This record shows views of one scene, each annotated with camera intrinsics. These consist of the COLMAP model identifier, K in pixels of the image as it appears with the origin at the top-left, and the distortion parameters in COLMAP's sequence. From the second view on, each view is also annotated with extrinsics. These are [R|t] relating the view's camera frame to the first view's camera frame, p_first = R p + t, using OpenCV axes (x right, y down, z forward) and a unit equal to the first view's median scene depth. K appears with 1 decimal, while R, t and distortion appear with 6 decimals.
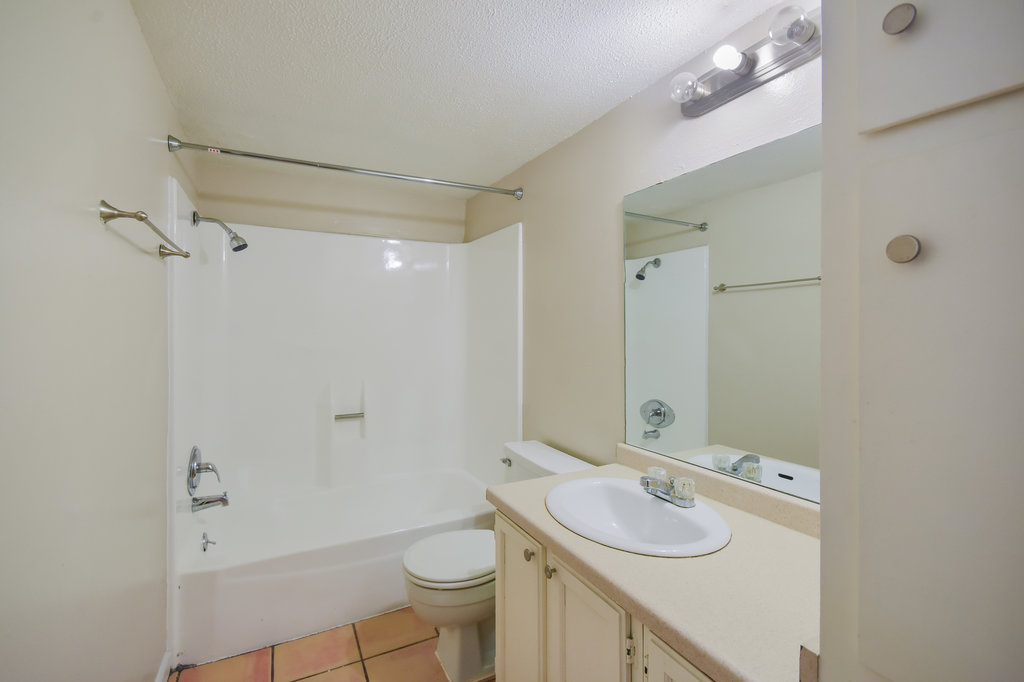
lens RADIAL K [[448.5, 0, 498.6], [0, 448.5, 318.7], [0, 0, 1]] dist [-0.011890, -0.000059]
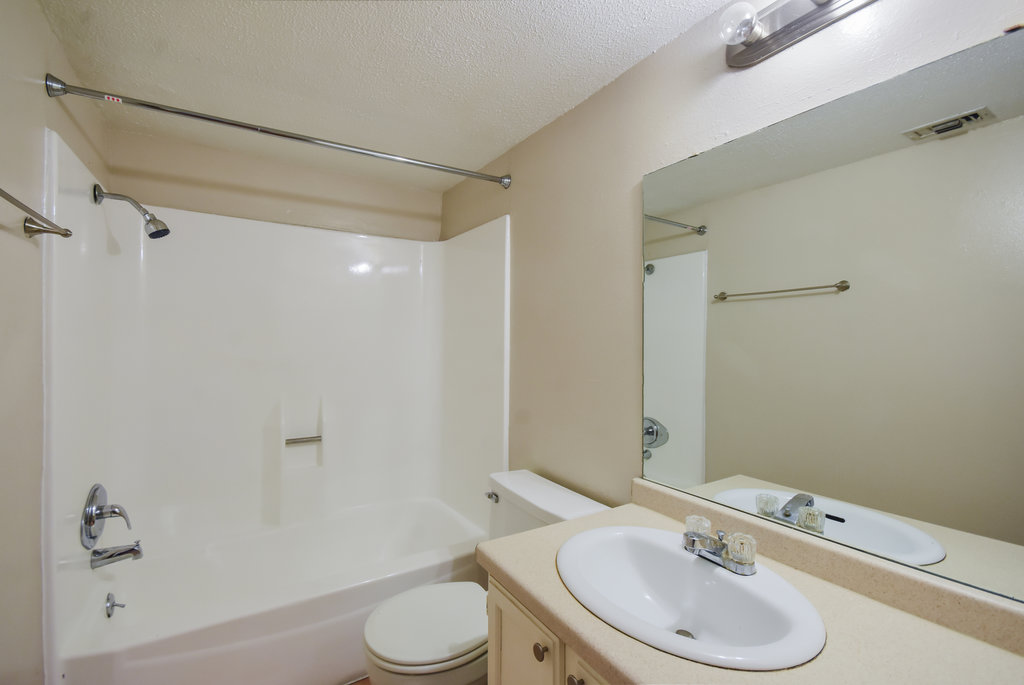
lens RADIAL K [[448.4, 0, 499.6], [0, 448.4, 336.4], [0, 0, 1]] dist [0.000571, -0.000491]
pose [[0.997711, 0.007938, 0.067148, -0.028517], [-0.008731, 0.999896, 0.011512, 0.010308], [-0.067050, -0.012071, 0.997677, 0.172045]]
